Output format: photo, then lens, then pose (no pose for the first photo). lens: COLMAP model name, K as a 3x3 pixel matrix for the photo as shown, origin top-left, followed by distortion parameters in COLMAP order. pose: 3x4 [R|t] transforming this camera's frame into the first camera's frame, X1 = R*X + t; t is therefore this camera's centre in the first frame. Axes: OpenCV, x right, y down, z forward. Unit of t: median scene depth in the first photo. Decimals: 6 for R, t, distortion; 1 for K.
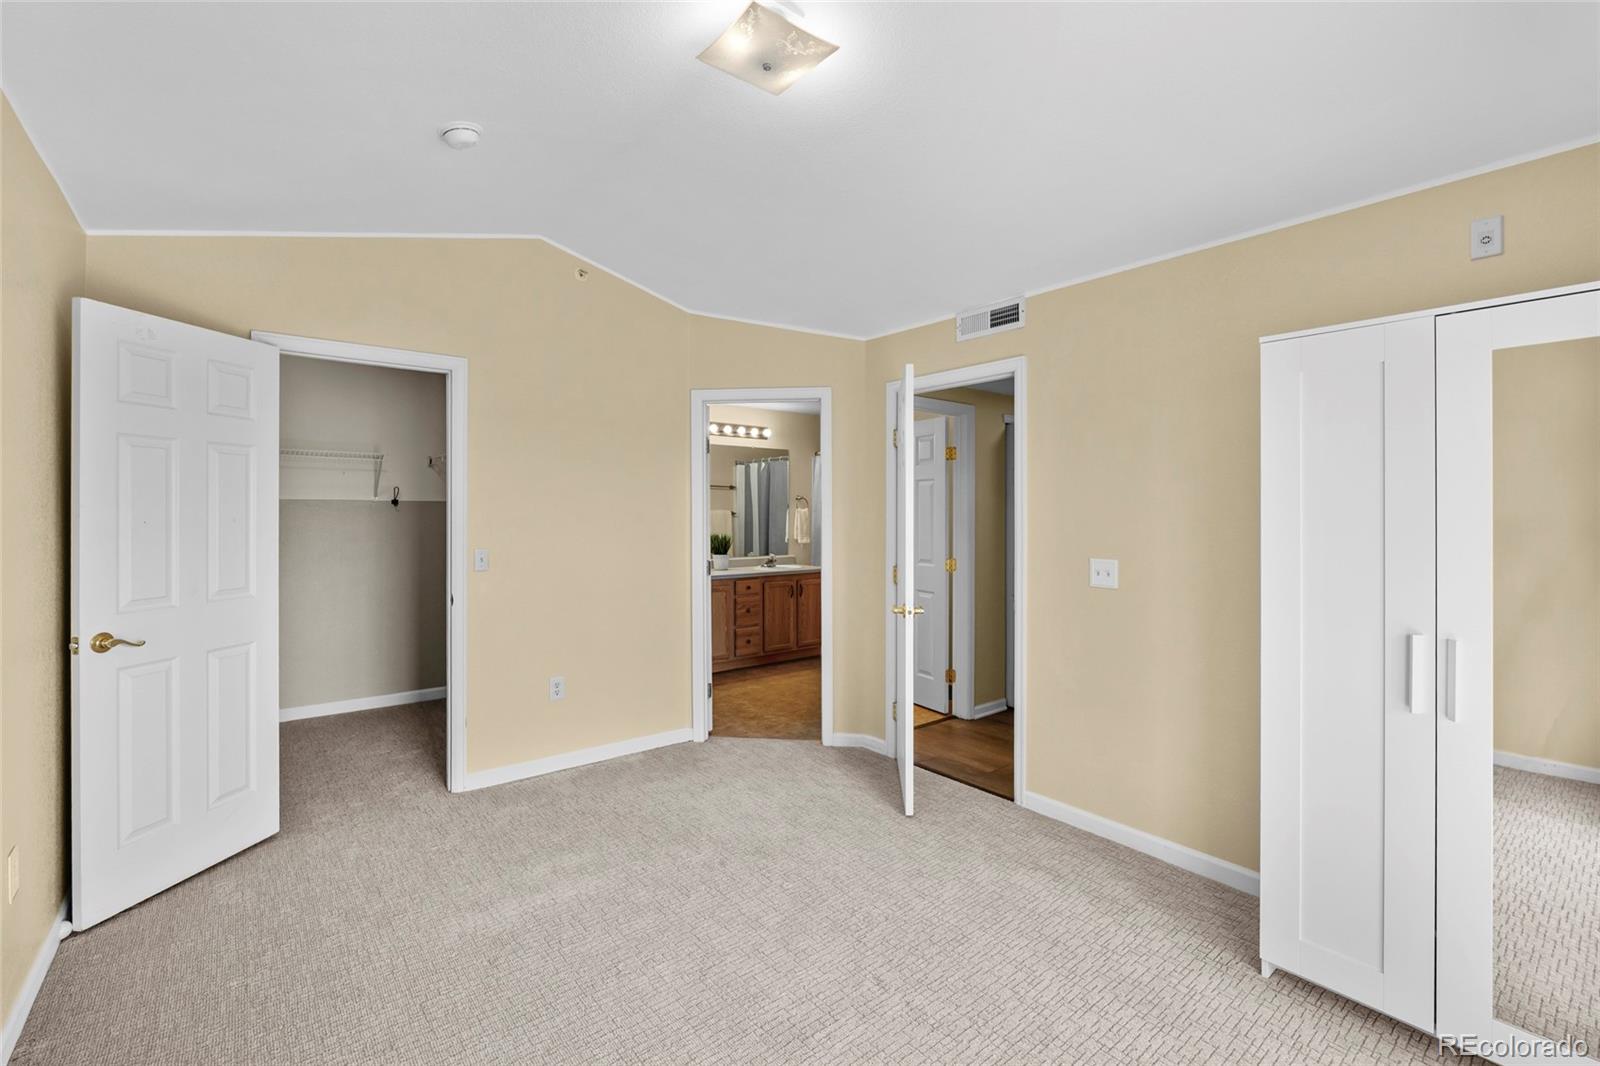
lens RADIAL K [[707.7, 0, 805.0], [0, 707.7, 520.8], [0, 0, 1]] dist [-0.009207, 0.003495]
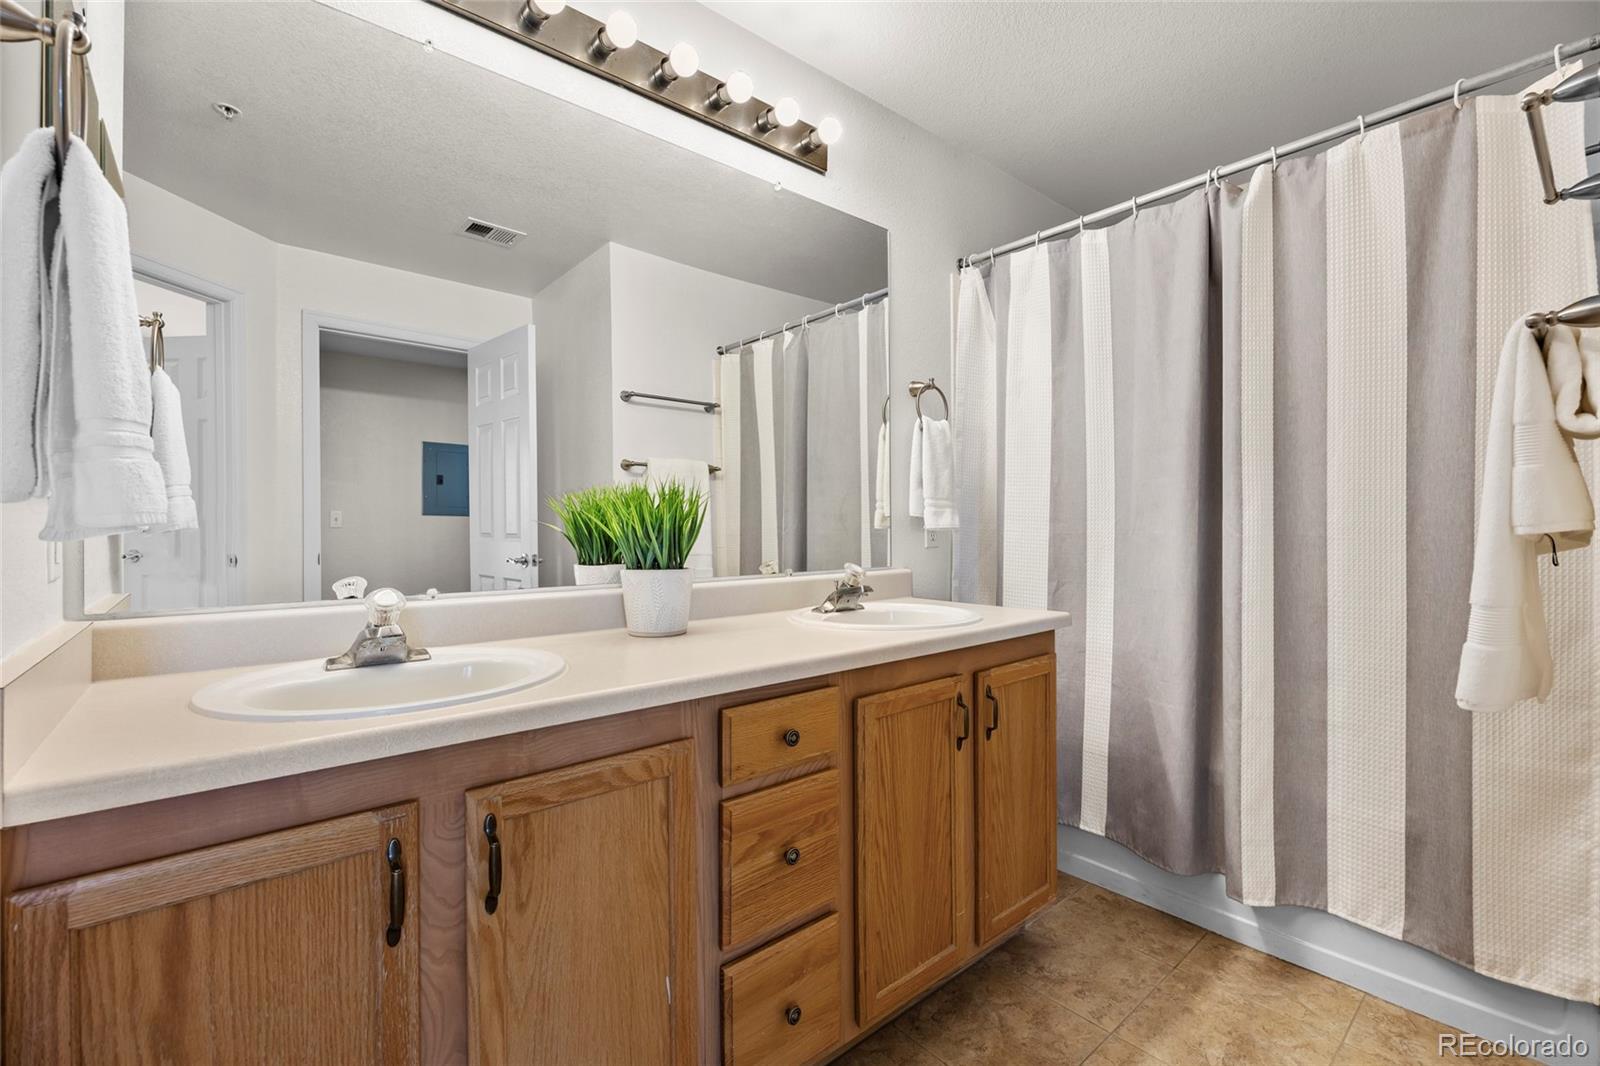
lens RADIAL K [[707.7, 0, 799.4], [0, 707.7, 518.8], [0, 0, 1]] dist [-0.009207, 0.003495]
pose [[0.999831, -0.011807, 0.014071, -0.074095], [0.012201, 0.999526, -0.028262, 0.037862], [-0.013731, 0.028429, 0.999502, 0.757234]]
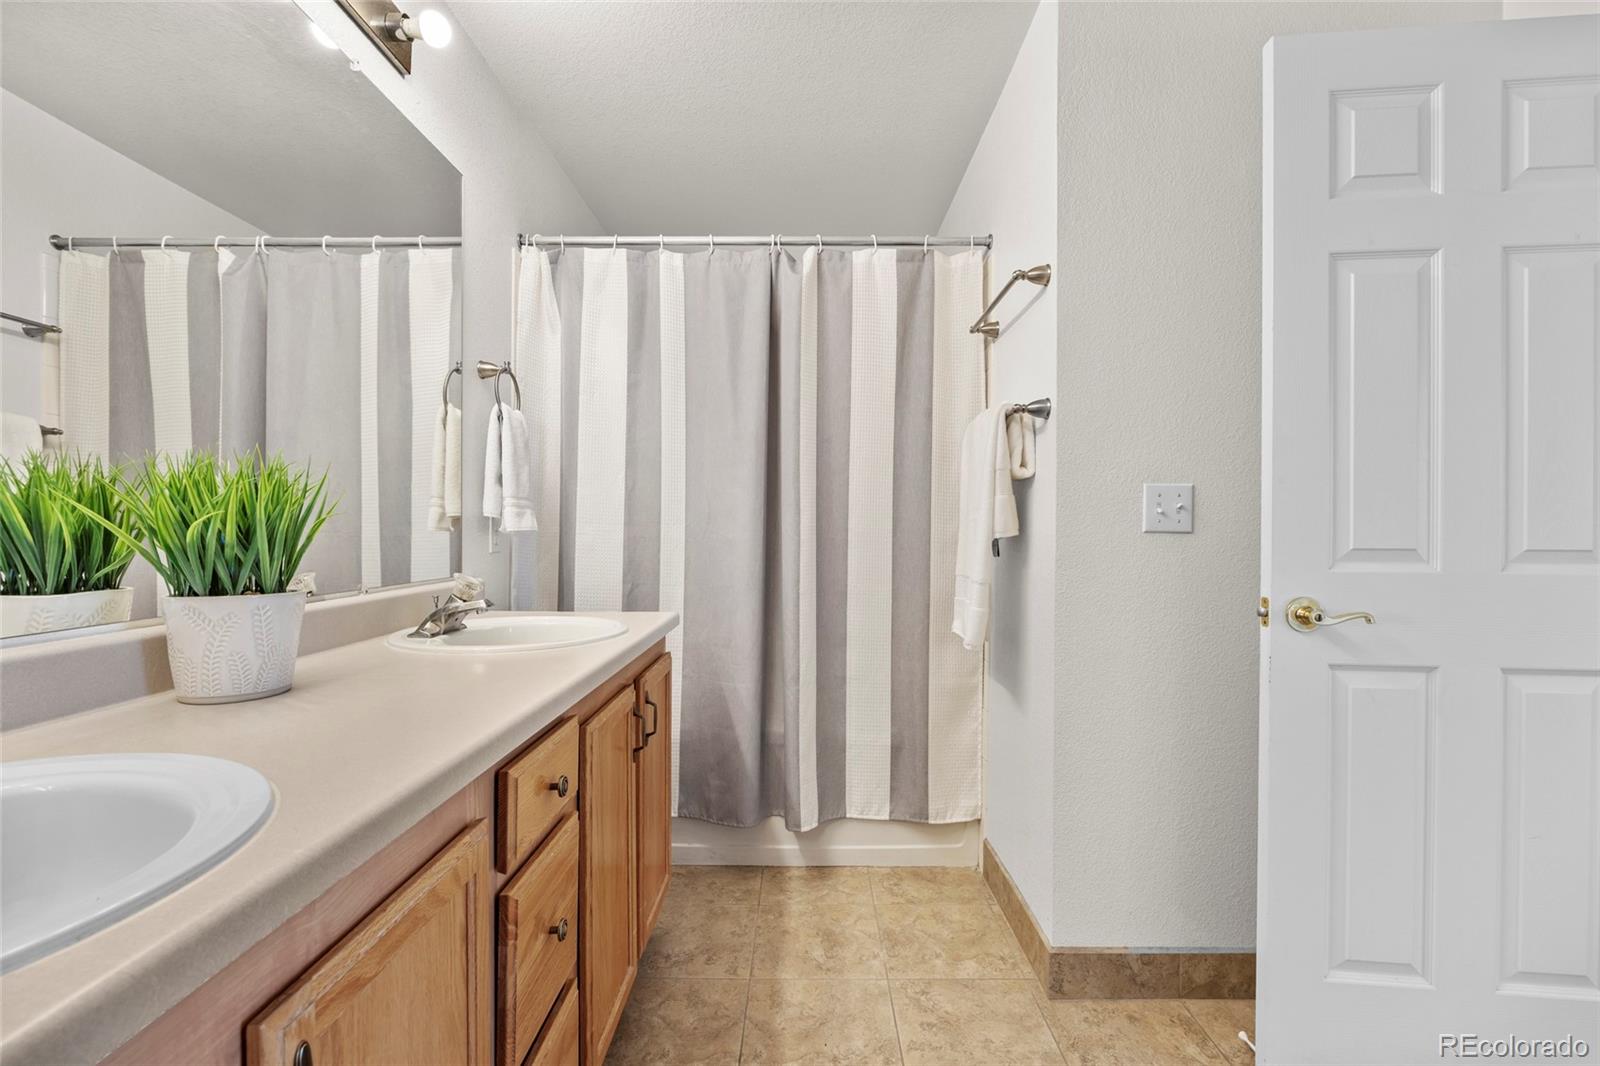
lens RADIAL K [[707.7, 0, 815.5], [0, 707.7, 527.9], [0, 0, 1]] dist [-0.009207, 0.003495]
pose [[0.632966, -0.002434, 0.774176, -0.155844], [0.012005, 0.999906, -0.006671, 0.035999], [-0.774087, 0.013517, 0.632935, 0.803999]]
